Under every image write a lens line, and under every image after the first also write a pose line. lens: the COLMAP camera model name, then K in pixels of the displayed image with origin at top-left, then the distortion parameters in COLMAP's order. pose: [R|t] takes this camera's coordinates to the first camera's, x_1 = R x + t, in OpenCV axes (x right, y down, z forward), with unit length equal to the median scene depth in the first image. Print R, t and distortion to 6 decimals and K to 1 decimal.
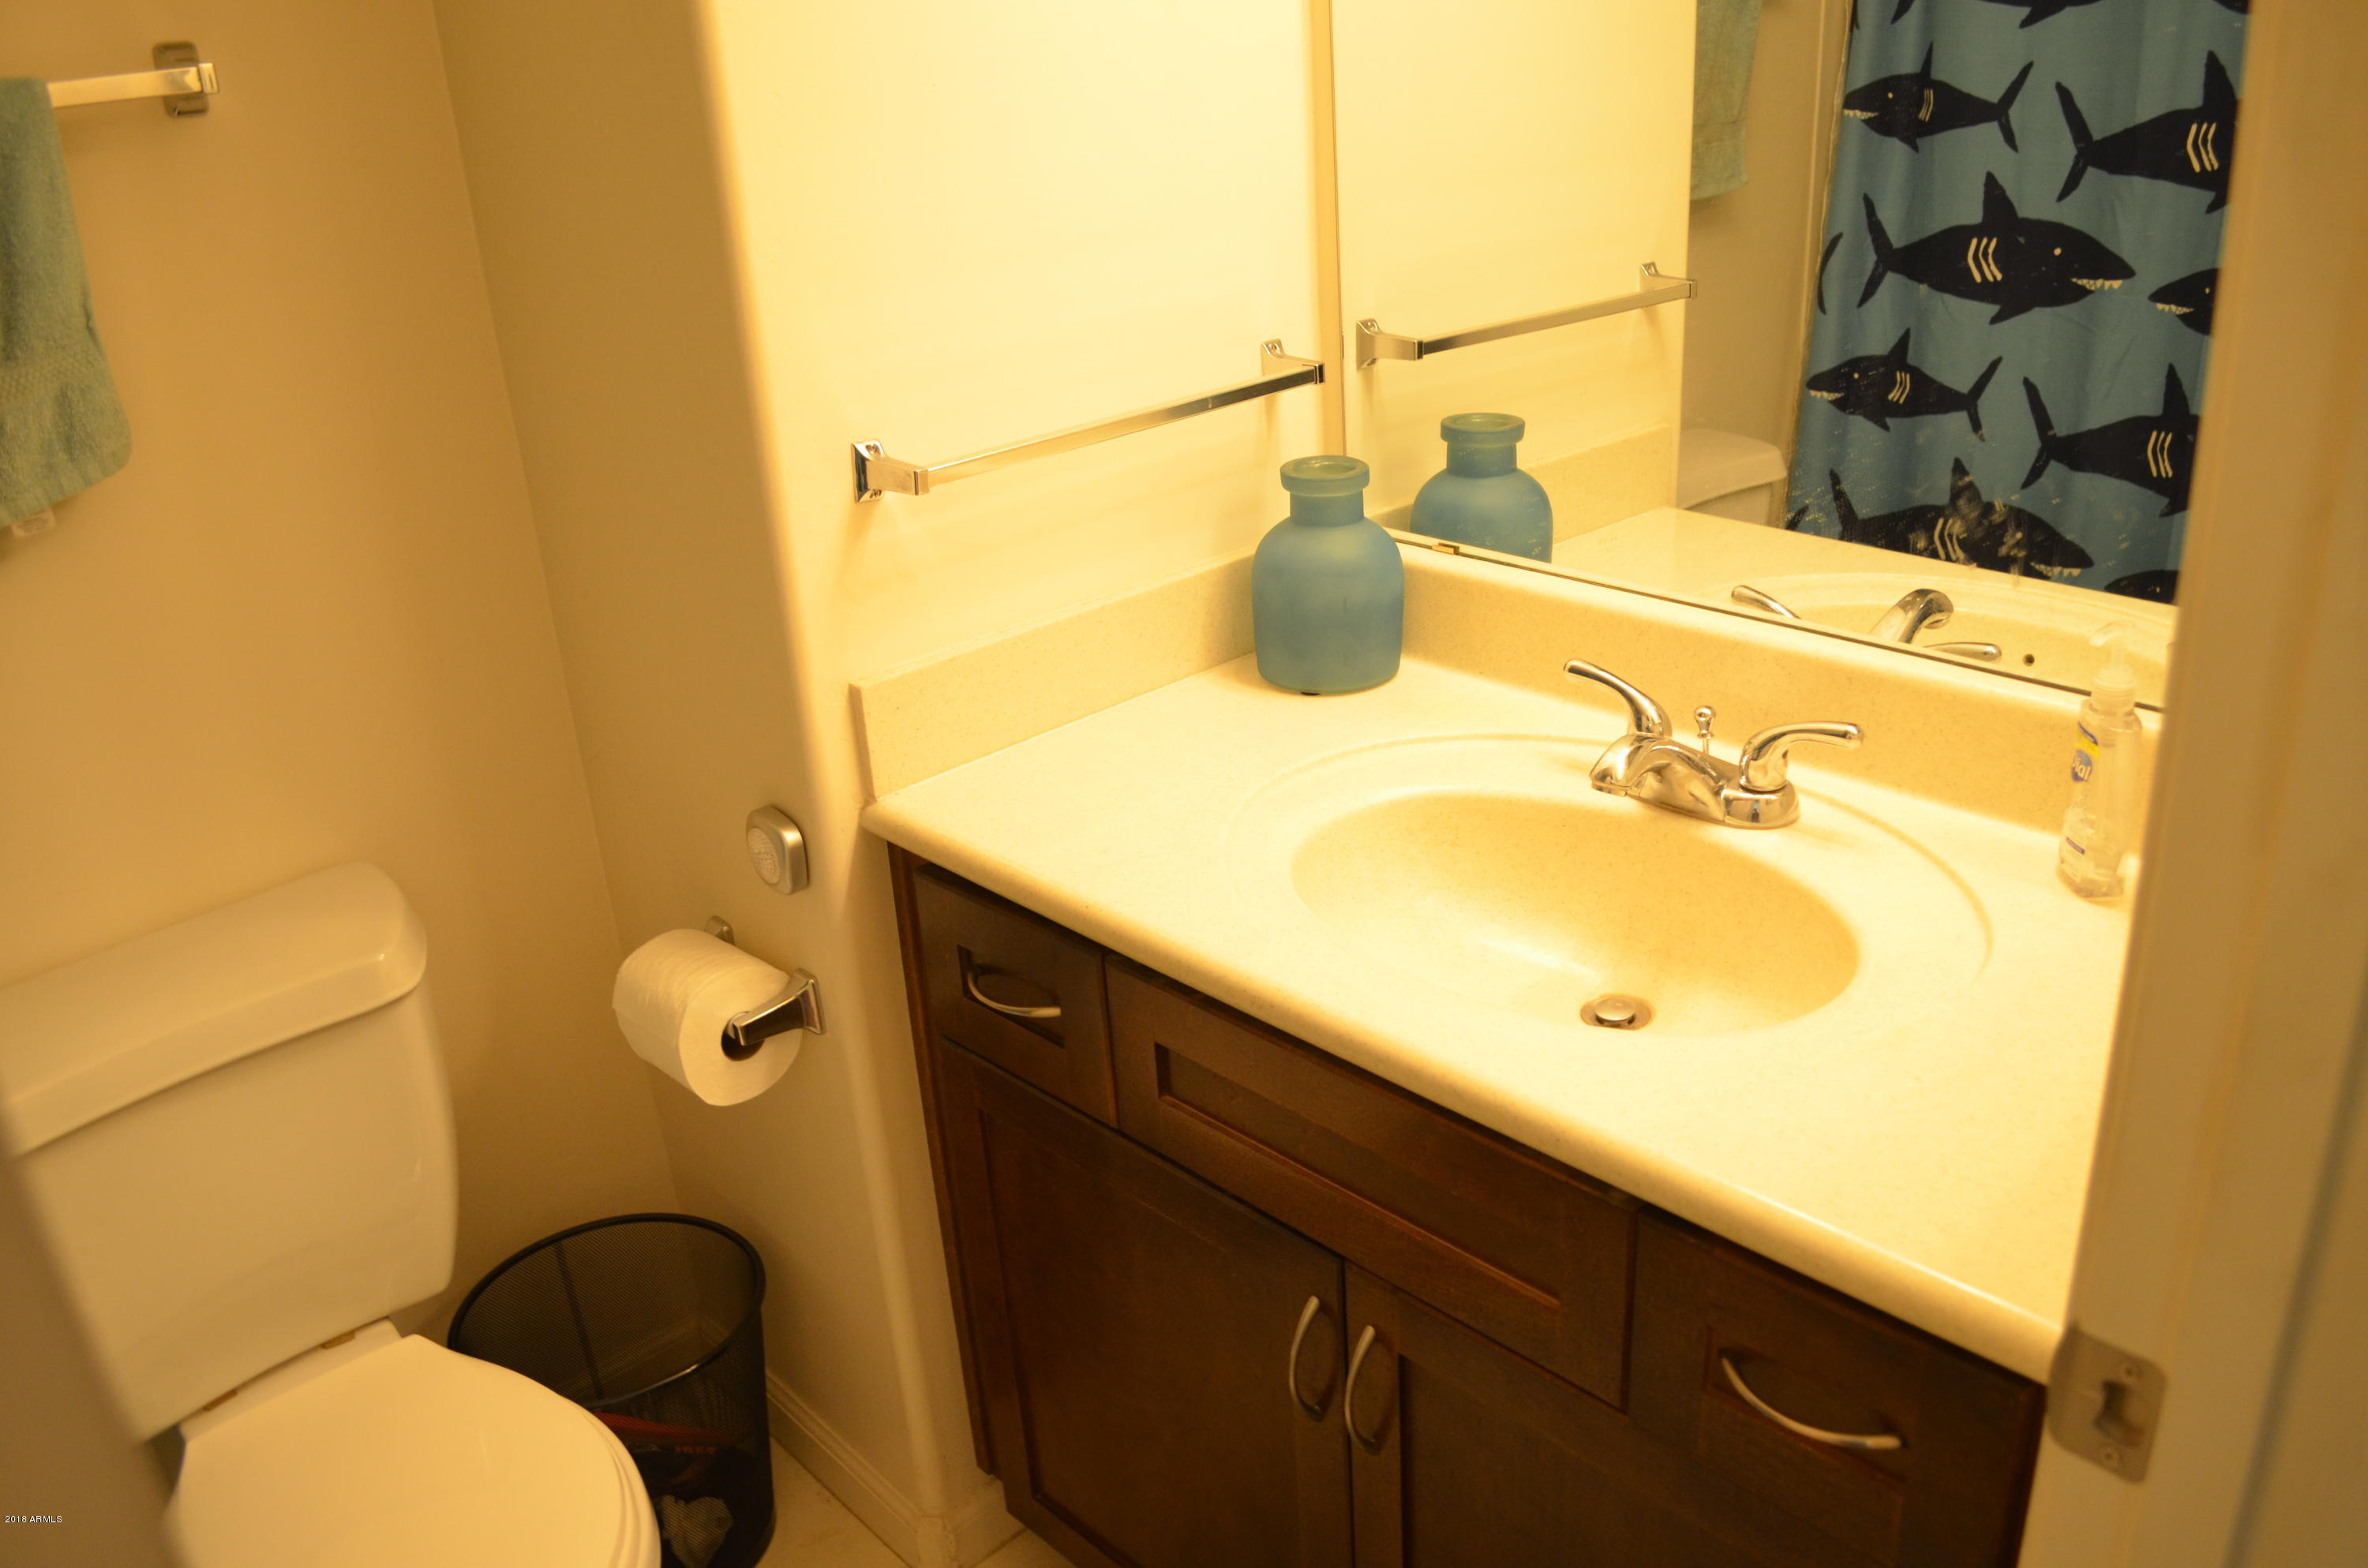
lens RADIAL K [[1865.8, 0, 1191.6], [0, 1865.8, 779.5], [0, 0, 1]] dist [-0.079188, 0.006296]
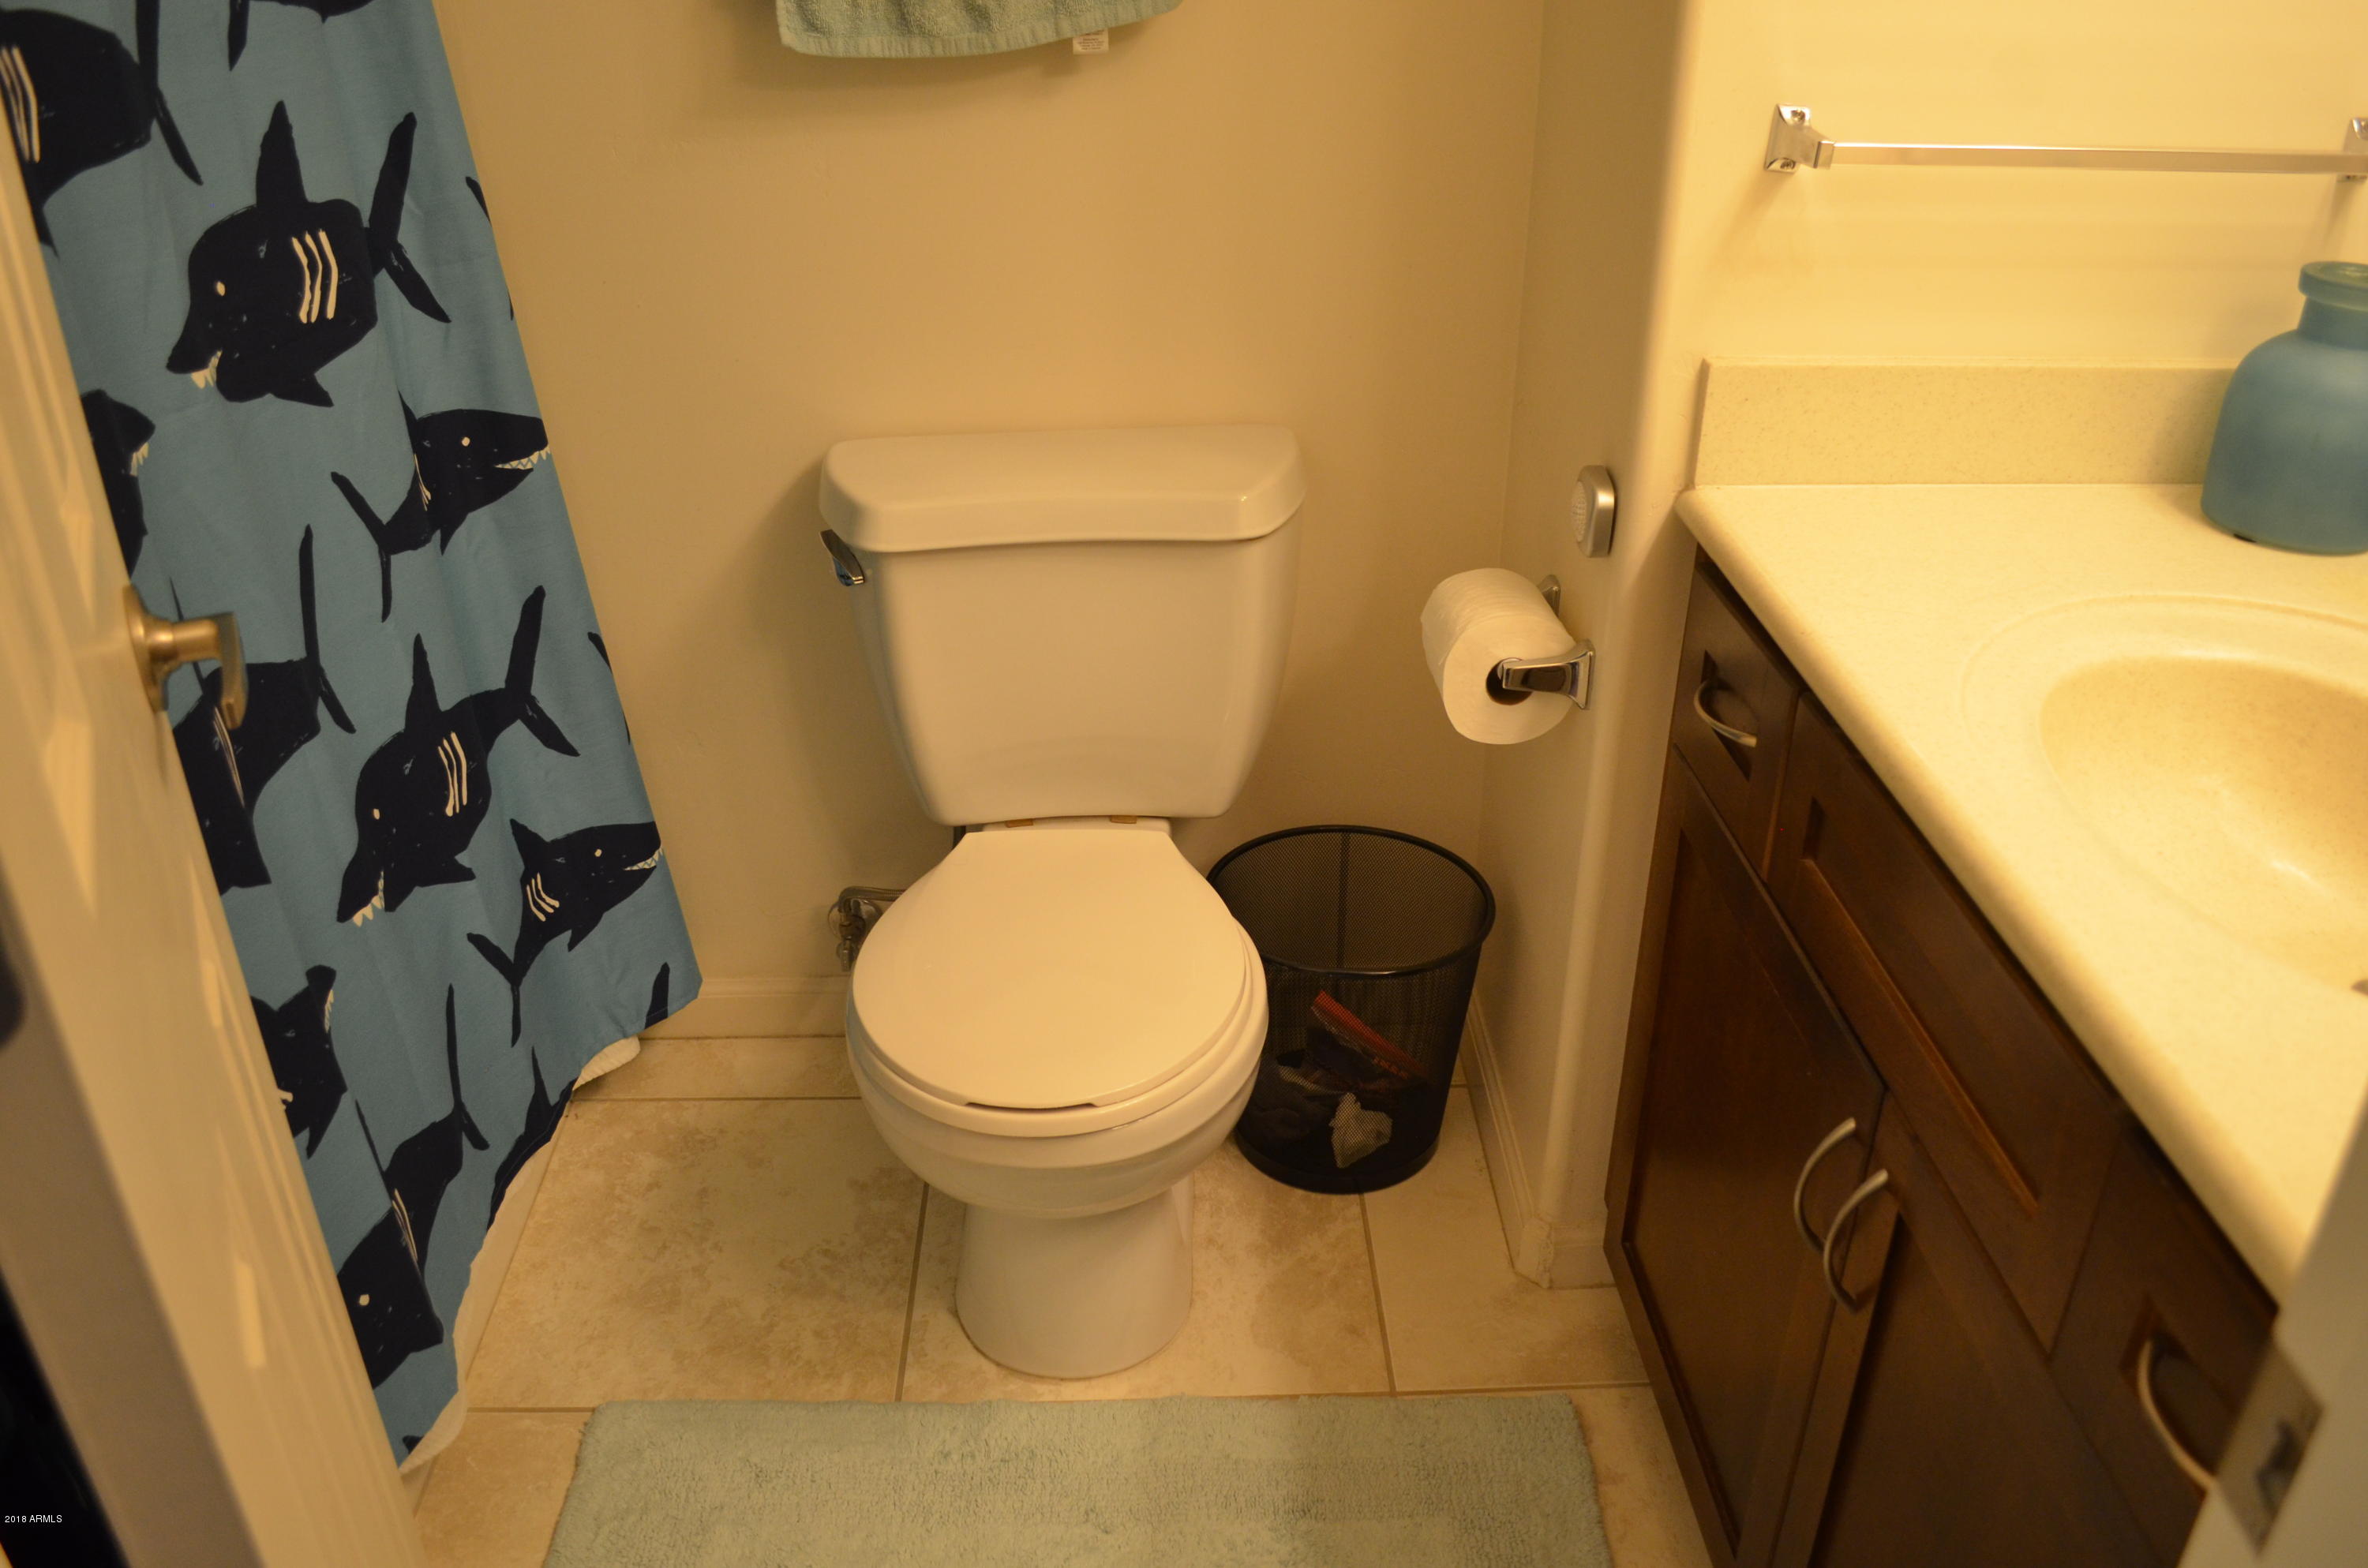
lens RADIAL K [[1865.8, 0, 1194.9], [0, 1865.8, 781.0], [0, 0, 1]] dist [-0.079188, 0.006296]
pose [[0.752577, 0.366099, -0.547357, 0.208305], [-0.307192, 0.930408, 0.199936, 0.039129], [0.582461, 0.017676, 0.812666, 0.074332]]
